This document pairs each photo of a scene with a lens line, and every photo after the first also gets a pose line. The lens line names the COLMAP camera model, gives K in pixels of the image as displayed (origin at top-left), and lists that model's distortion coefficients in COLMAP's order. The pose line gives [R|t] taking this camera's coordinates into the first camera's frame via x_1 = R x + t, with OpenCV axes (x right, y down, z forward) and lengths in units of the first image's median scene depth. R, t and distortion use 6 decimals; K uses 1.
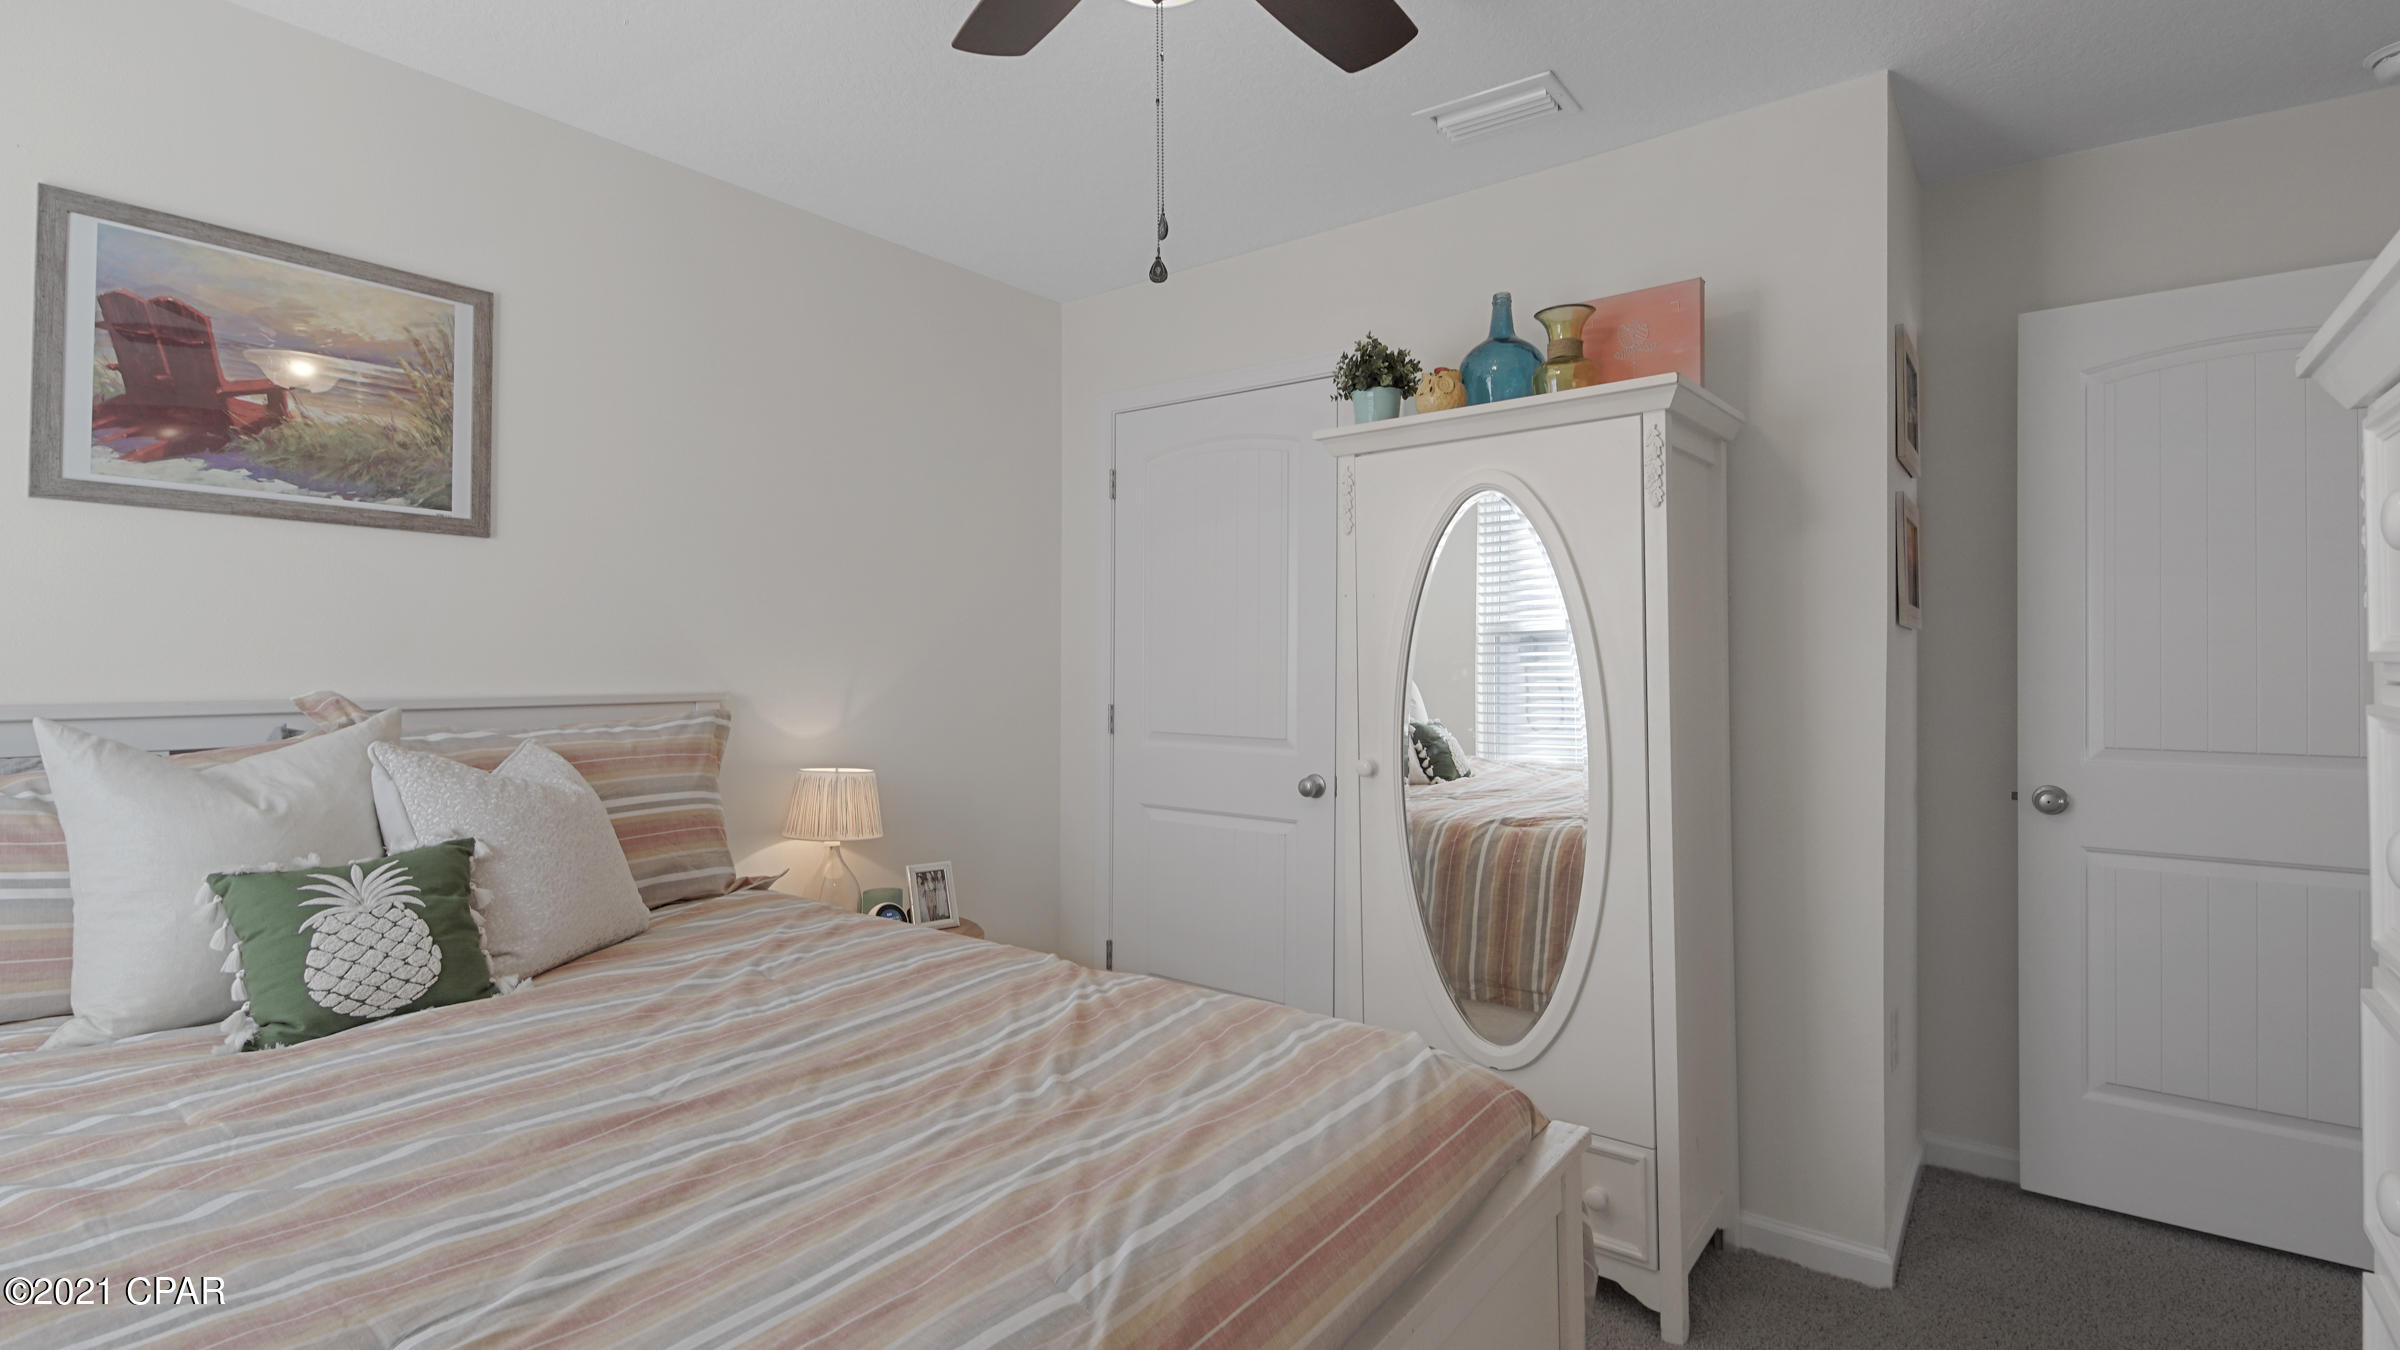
lens RADIAL K [[1137.0, 0, 1203.3], [0, 1137.0, 657.4], [0, 0, 1]] dist [0.021371, -0.014508]
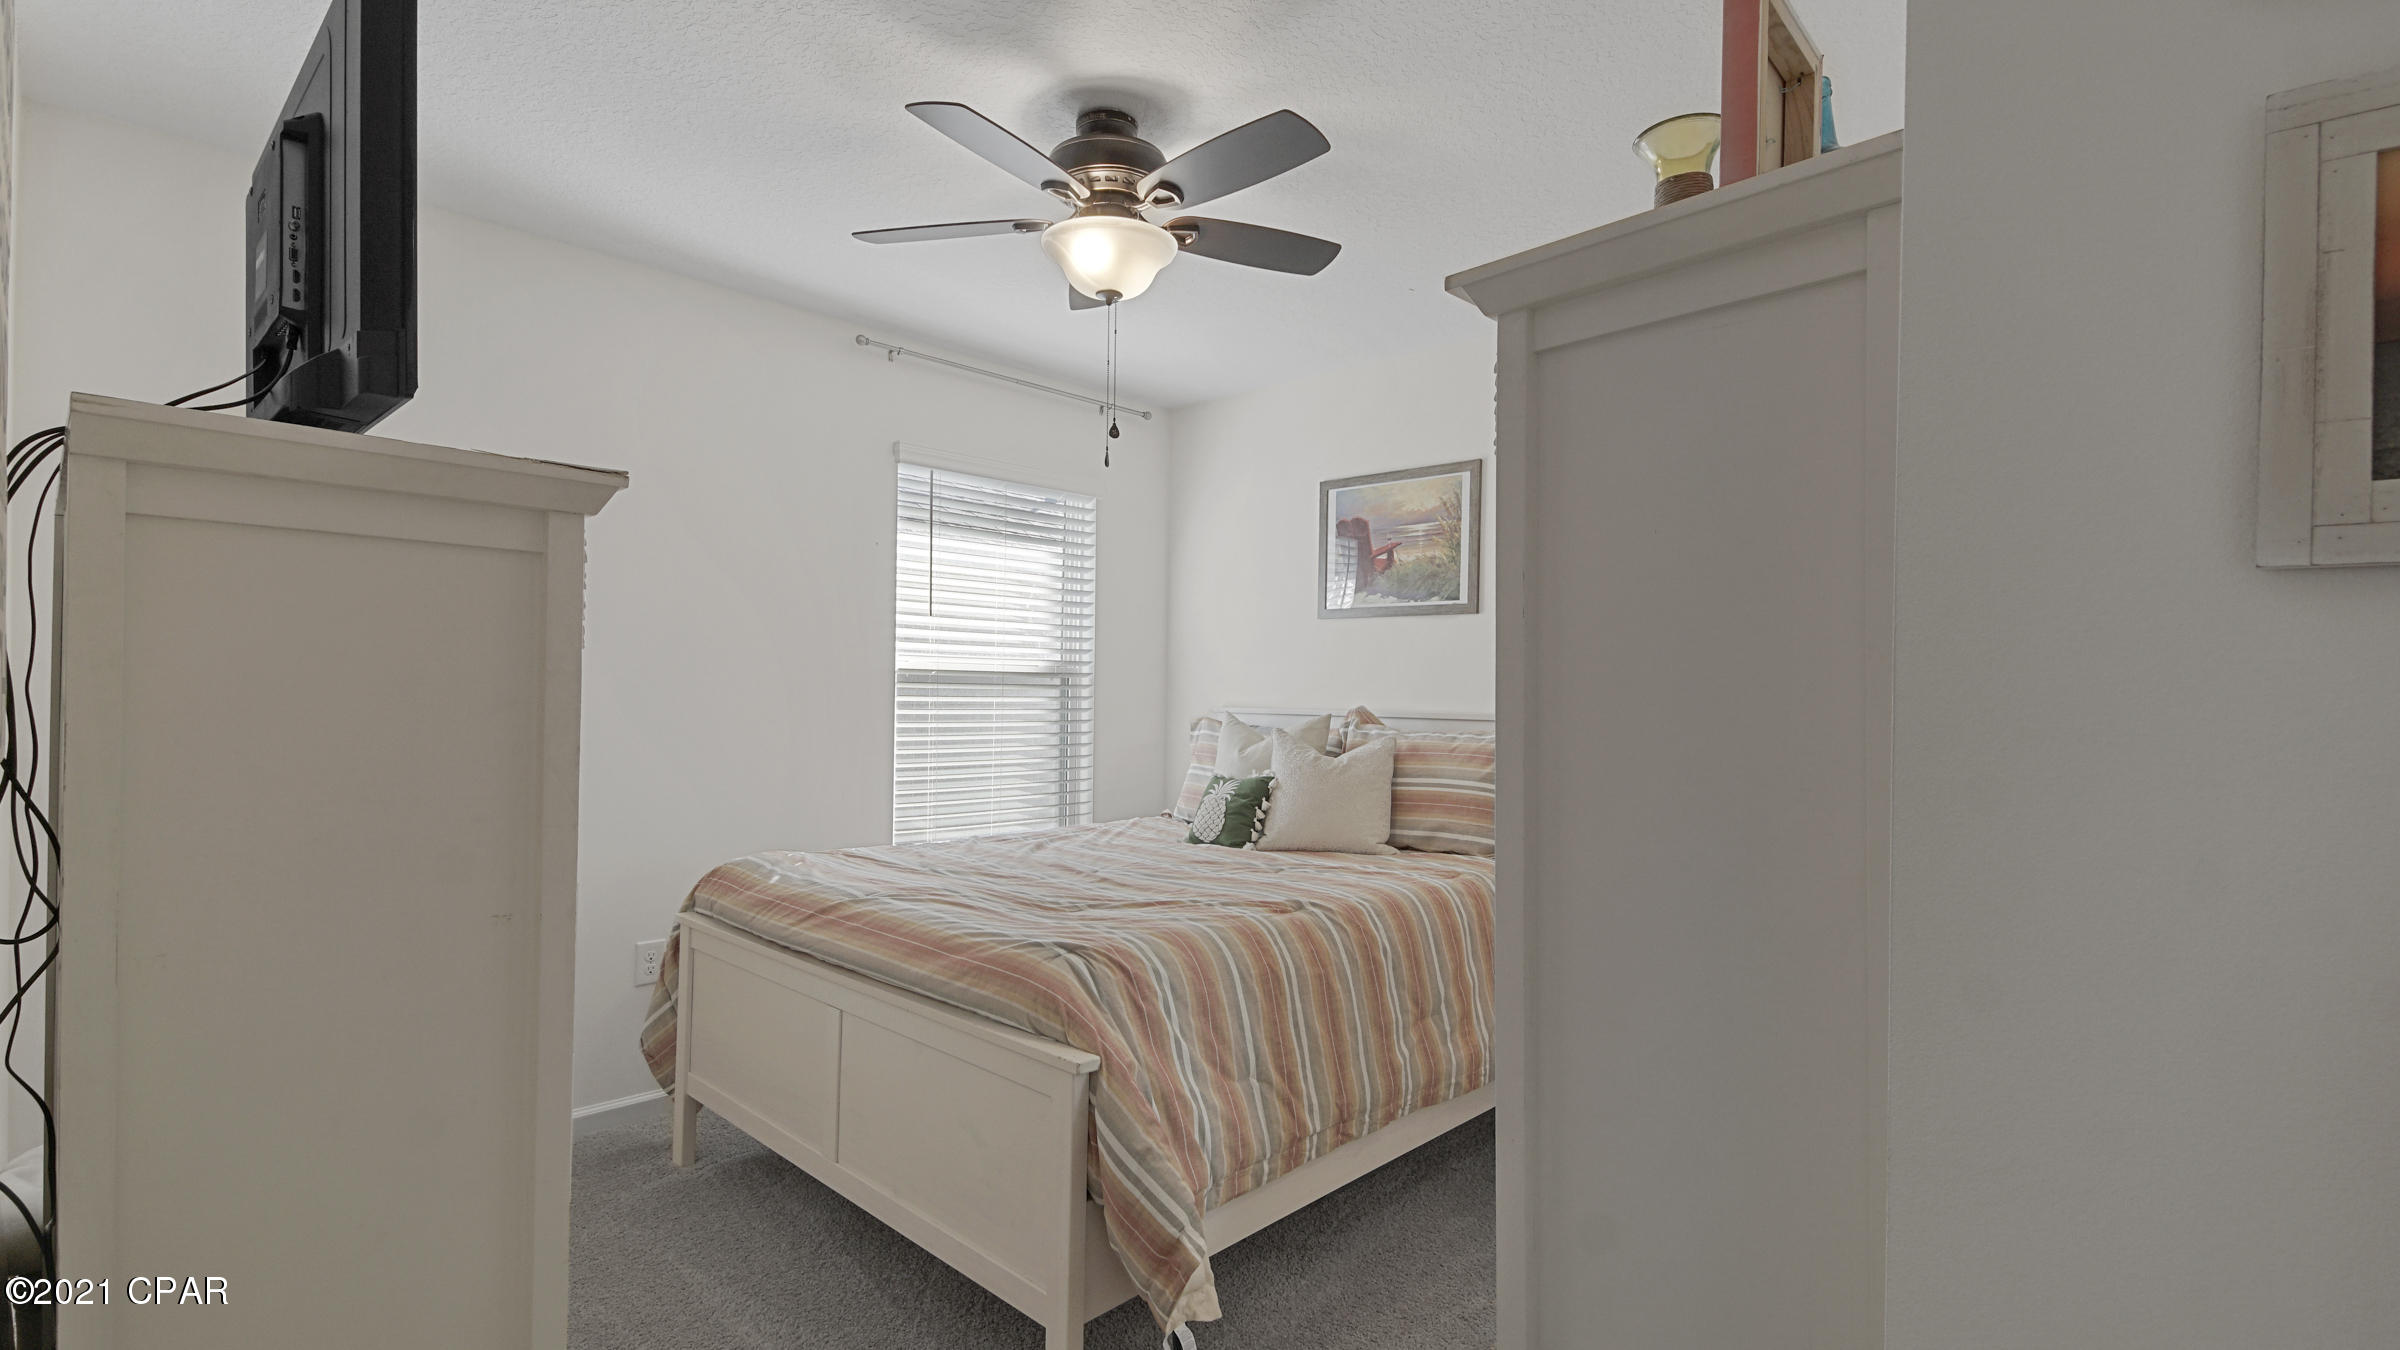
lens RADIAL K [[1137.0, 0, 1208.3], [0, 1137.0, 683.2], [0, 0, 1]] dist [0.021371, -0.014508]
pose [[-0.105597, -0.007901, -0.994378, 1.035814], [-0.005617, 0.999957, -0.007348, 0.005841], [0.994393, 0.004809, -0.105637, 0.836372]]
